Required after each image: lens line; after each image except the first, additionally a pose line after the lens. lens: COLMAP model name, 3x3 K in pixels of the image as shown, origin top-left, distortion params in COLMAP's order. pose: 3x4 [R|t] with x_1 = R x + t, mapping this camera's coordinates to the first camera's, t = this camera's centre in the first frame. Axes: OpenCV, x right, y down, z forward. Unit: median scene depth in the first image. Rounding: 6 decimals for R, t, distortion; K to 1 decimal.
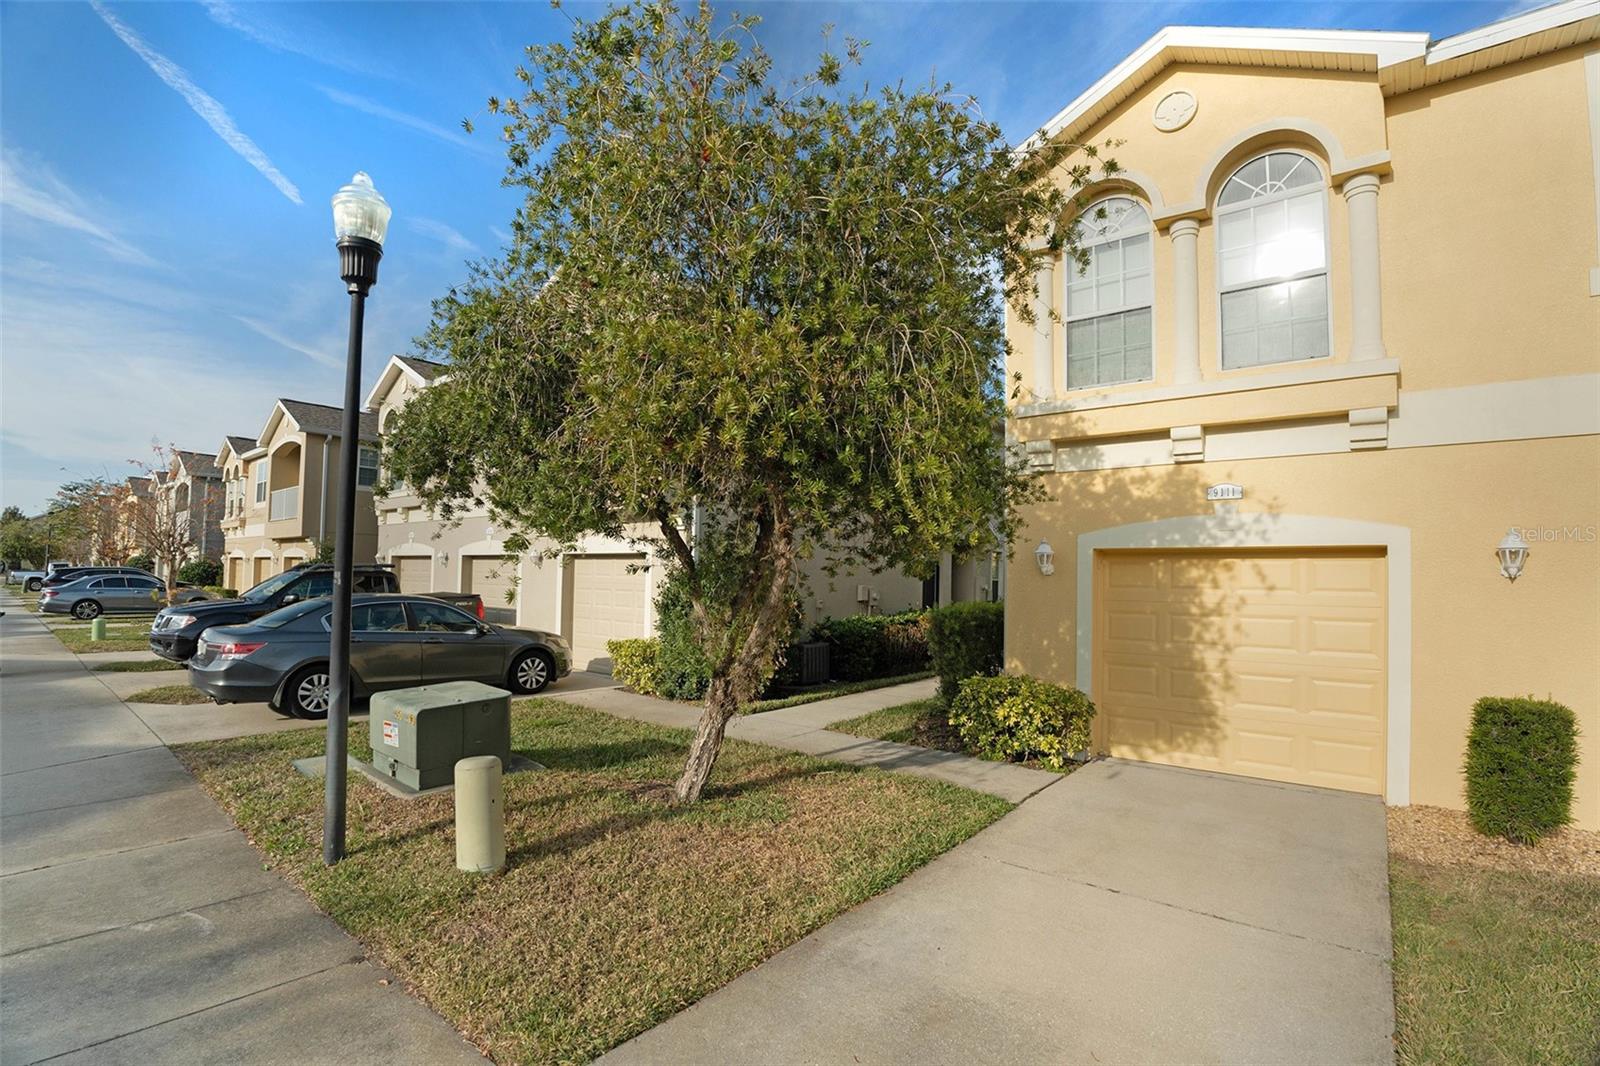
lens RADIAL K [[733.3, 0, 797.6], [0, 733.3, 541.0], [0, 0, 1]] dist [-0.075346, 0.018913]
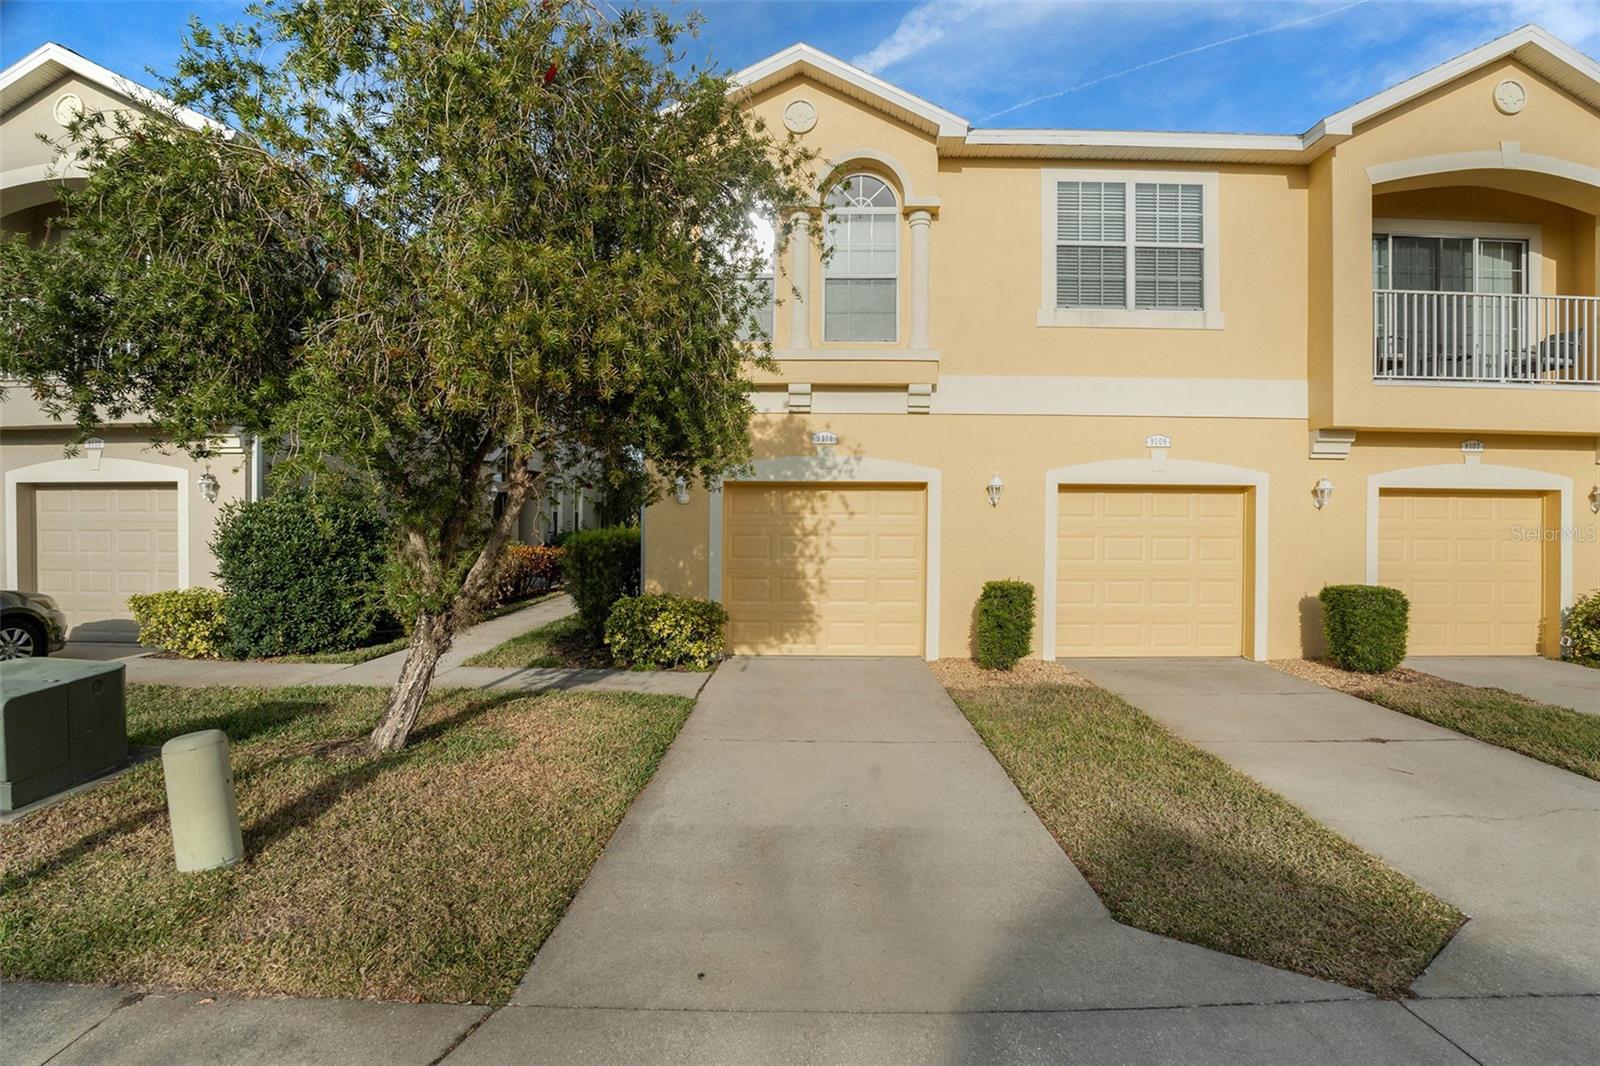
lens RADIAL K [[729.0, 0, 796.8], [0, 729.0, 533.9], [0, 0, 1]] dist [-0.046162, 0.001216]
pose [[0.789273, -0.028830, 0.613365, -0.242345], [-0.020631, 0.997088, 0.073414, 0.006552], [-0.613696, -0.070598, 0.786380, -0.007169]]
